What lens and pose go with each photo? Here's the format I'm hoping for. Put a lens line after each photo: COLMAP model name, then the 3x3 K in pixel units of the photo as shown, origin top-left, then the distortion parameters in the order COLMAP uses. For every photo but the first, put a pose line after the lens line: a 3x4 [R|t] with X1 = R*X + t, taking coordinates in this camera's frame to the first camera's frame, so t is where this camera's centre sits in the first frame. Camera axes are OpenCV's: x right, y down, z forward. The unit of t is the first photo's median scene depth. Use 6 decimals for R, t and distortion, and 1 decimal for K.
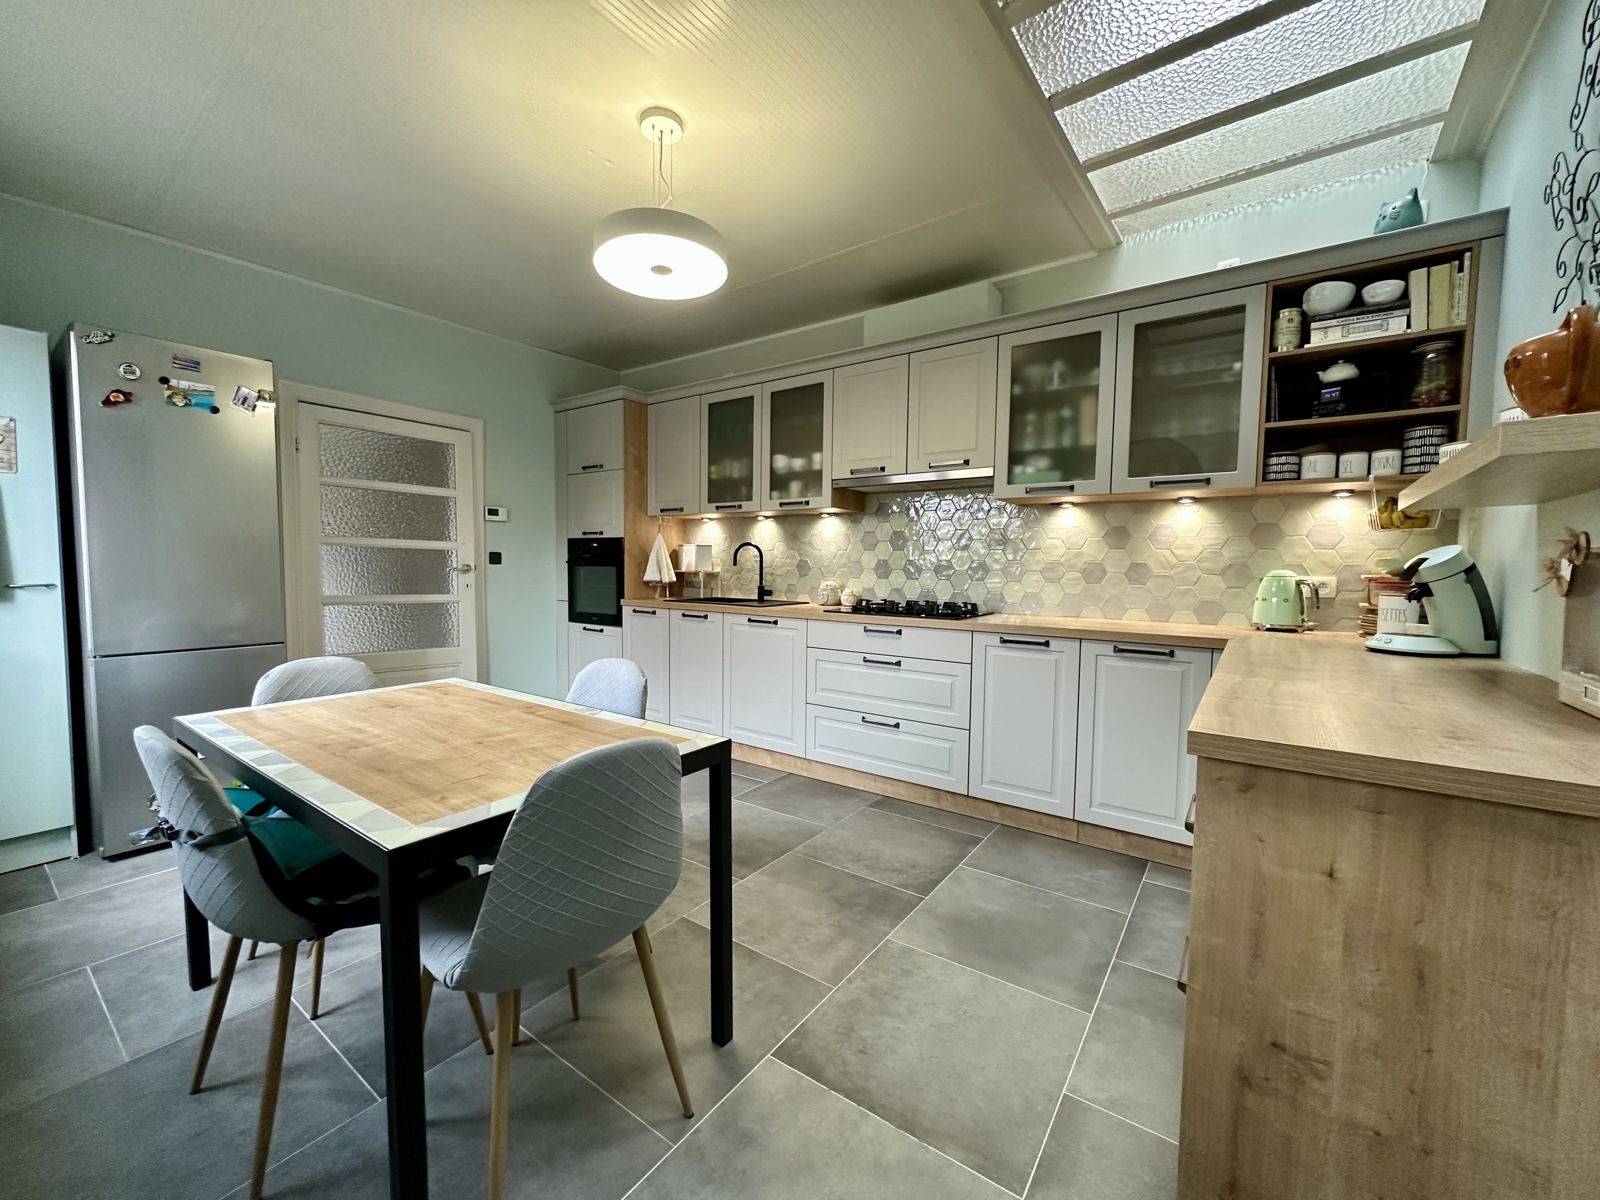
lens RADIAL K [[643.1, 0, 797.9], [0, 643.1, 599.1], [0, 0, 1]] dist [0.000119, 0.000258]
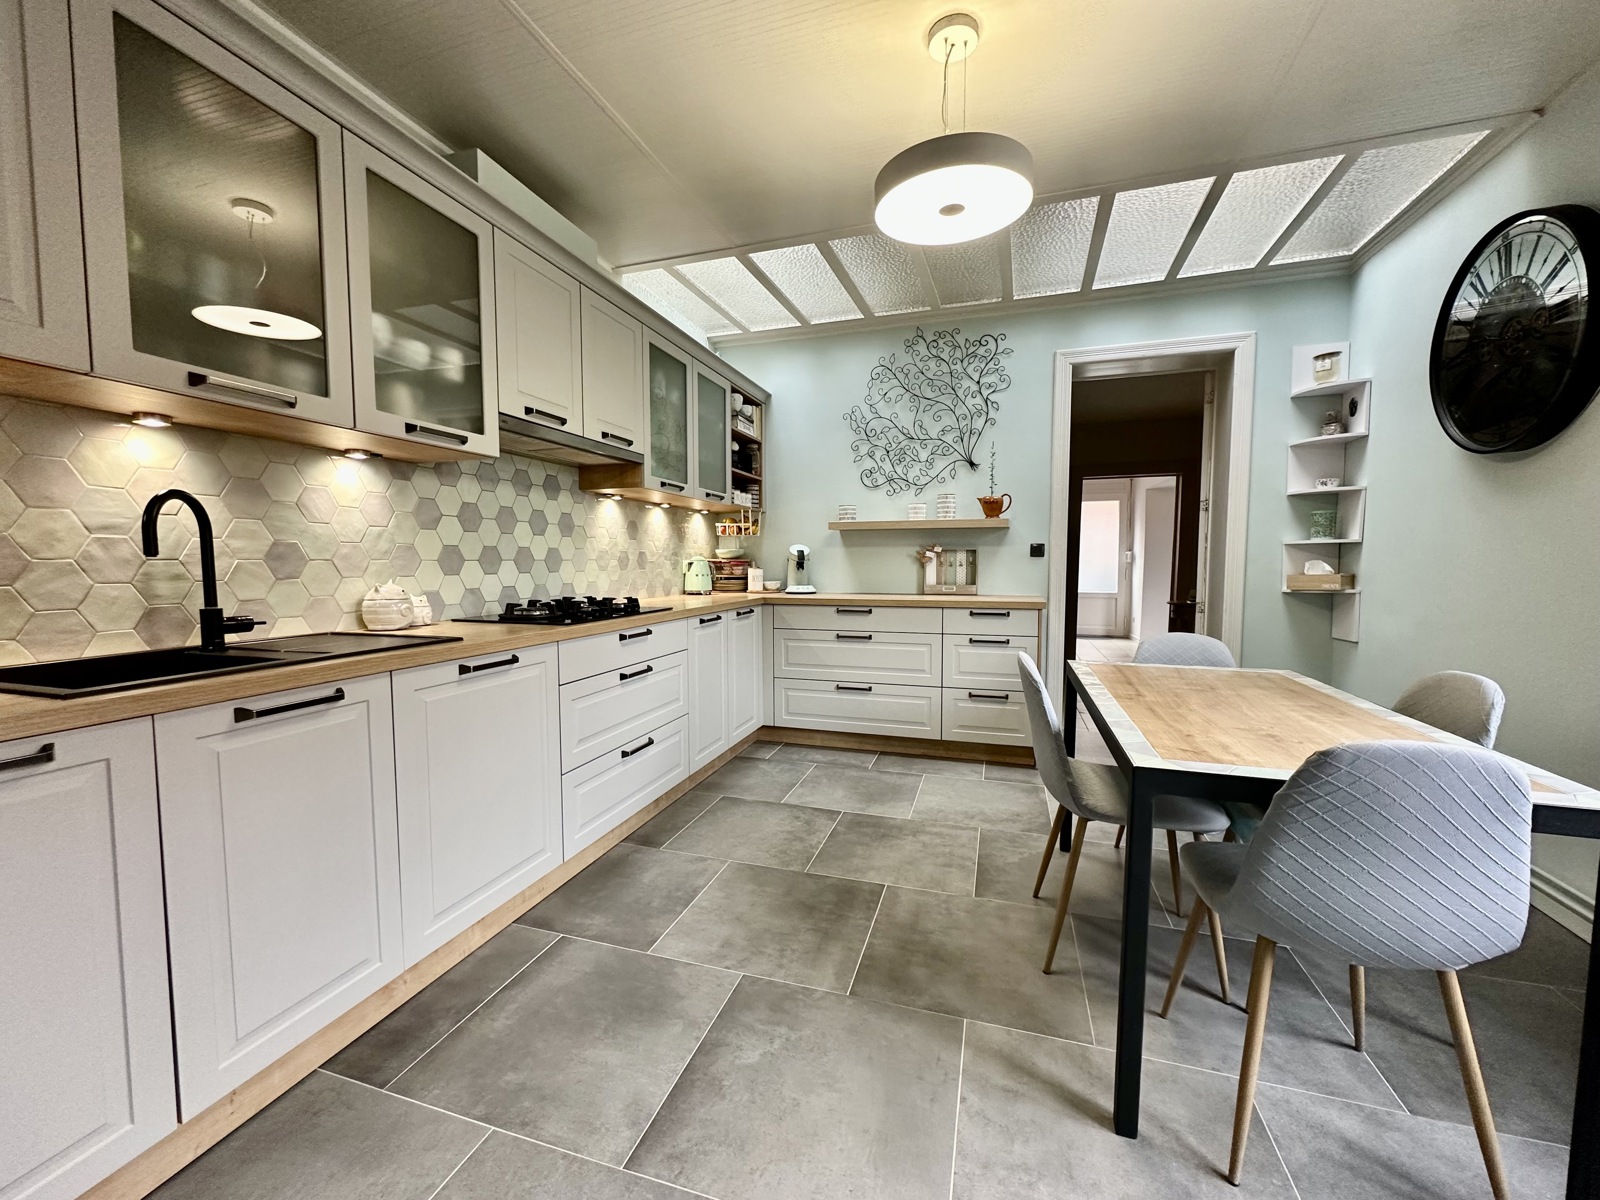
lens RADIAL K [[643.1, 0, 798.9], [0, 643.1, 600.3], [0, 0, 1]] dist [0.000119, 0.000258]
pose [[-0.317946, -0.070091, 0.945514, -1.015897], [0.048902, 0.994724, 0.090183, -0.083065], [-0.946847, 0.074911, -0.312841, 1.532033]]
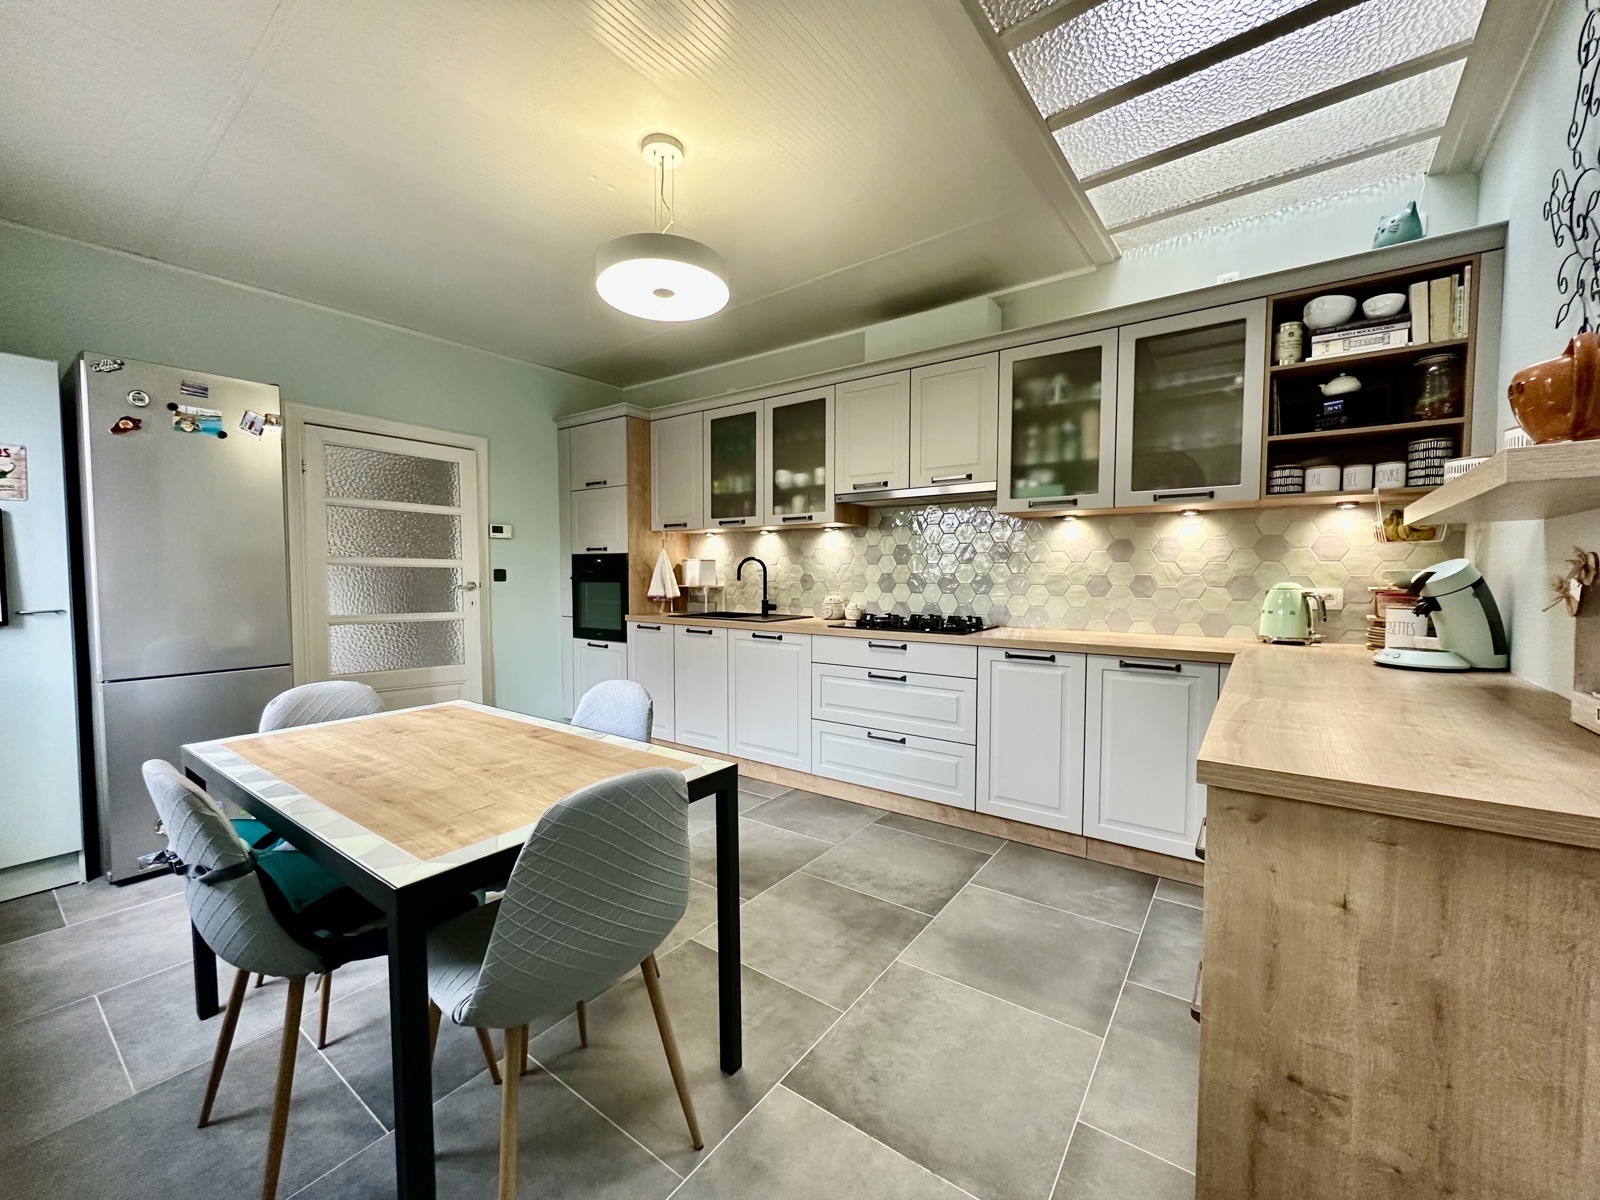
lens RADIAL K [[643.1, 0, 798.1], [0, 643.1, 599.4], [0, 0, 1]] dist [0.000119, 0.000258]
pose [[0.999930, -0.010563, -0.005403, -0.001213], [0.010495, 0.999867, -0.012460, -0.017226], [0.005533, 0.012402, 0.999908, -0.000505]]
